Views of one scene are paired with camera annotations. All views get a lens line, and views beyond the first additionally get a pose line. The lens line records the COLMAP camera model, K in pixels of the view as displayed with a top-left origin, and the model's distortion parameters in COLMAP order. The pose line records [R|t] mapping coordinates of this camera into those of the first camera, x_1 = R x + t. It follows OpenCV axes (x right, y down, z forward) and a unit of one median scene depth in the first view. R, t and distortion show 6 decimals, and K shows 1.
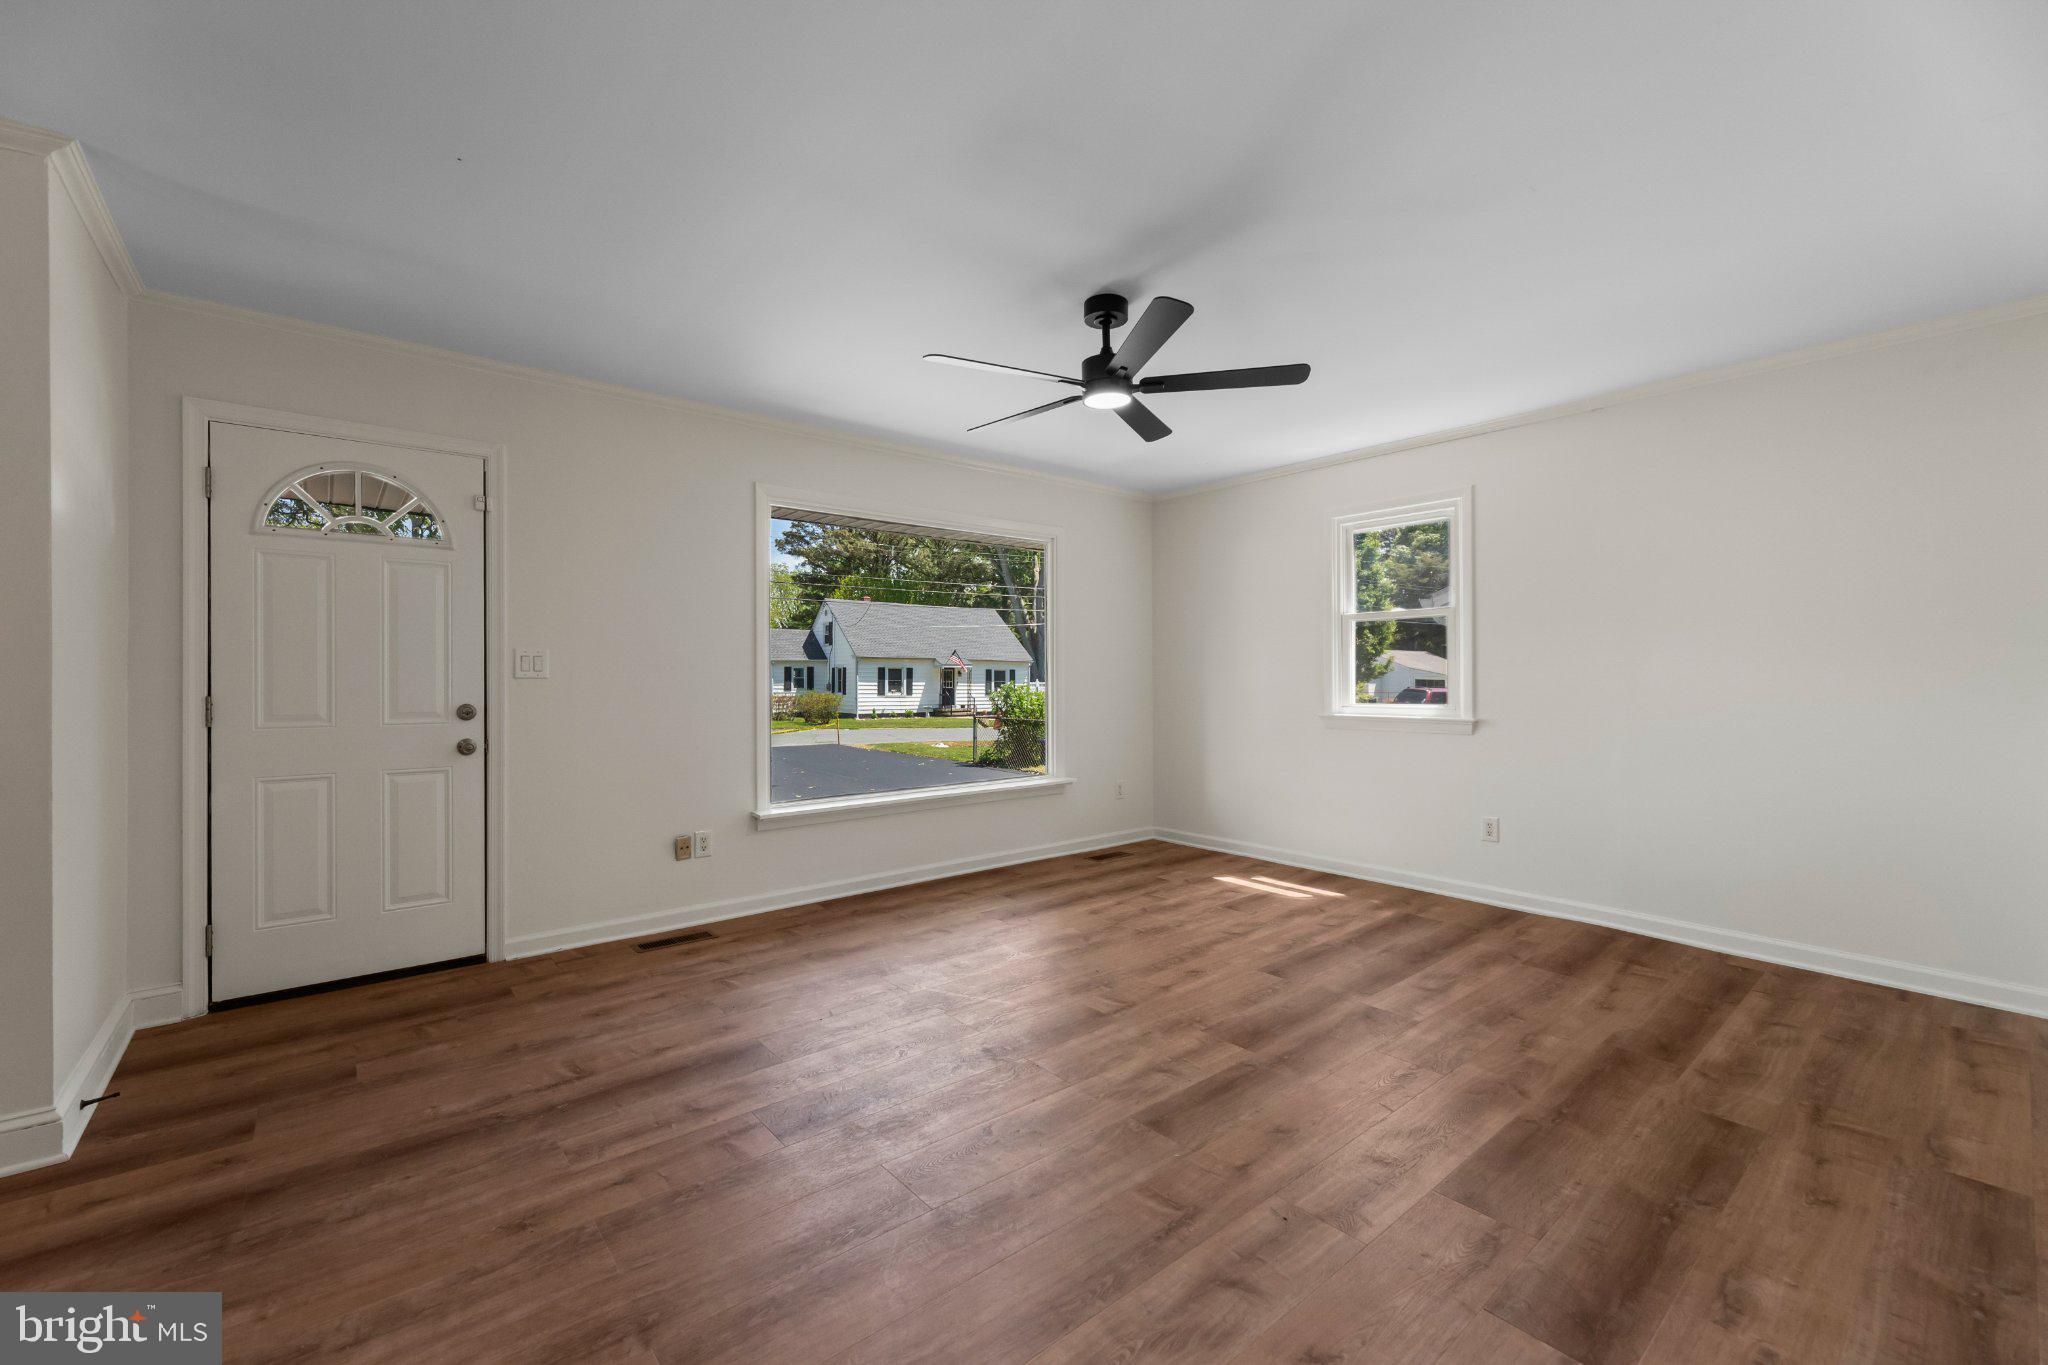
lens RADIAL K [[828.9, 0, 1015.5], [0, 828.9, 682.2], [0, 0, 1]] dist [-0.003795, 0.000991]
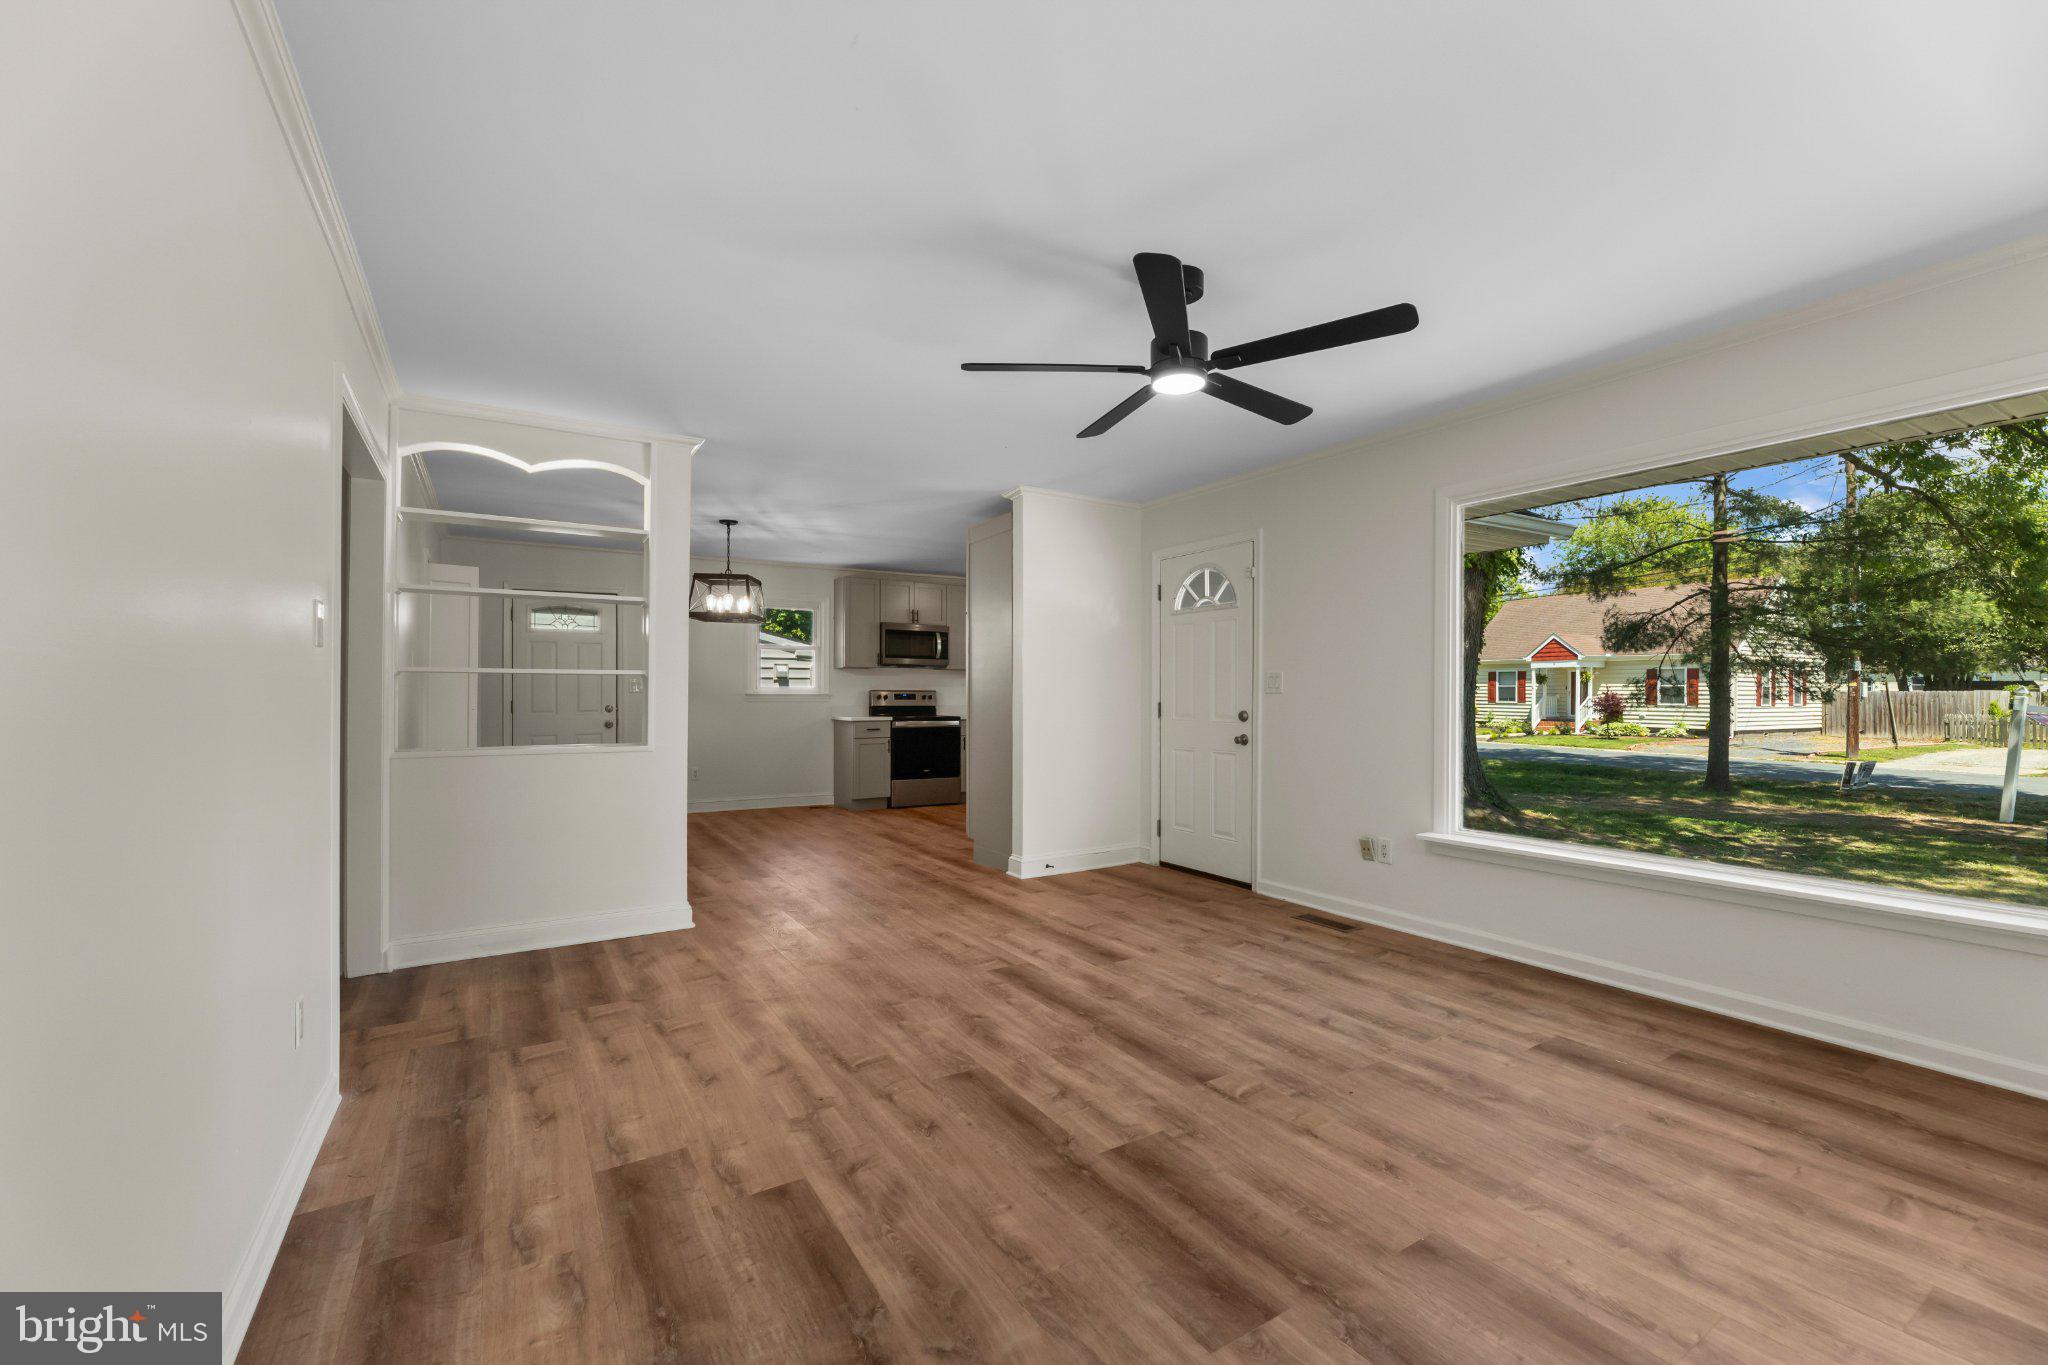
lens RADIAL K [[828.9, 0, 1014.3], [0, 828.9, 686.8], [0, 0, 1]] dist [-0.003795, 0.000991]
pose [[-0.134721, -0.006759, -0.990860, 0.938450], [-0.005223, 0.999968, -0.006111, -0.005539], [0.990870, 0.004352, -0.134752, 0.865937]]
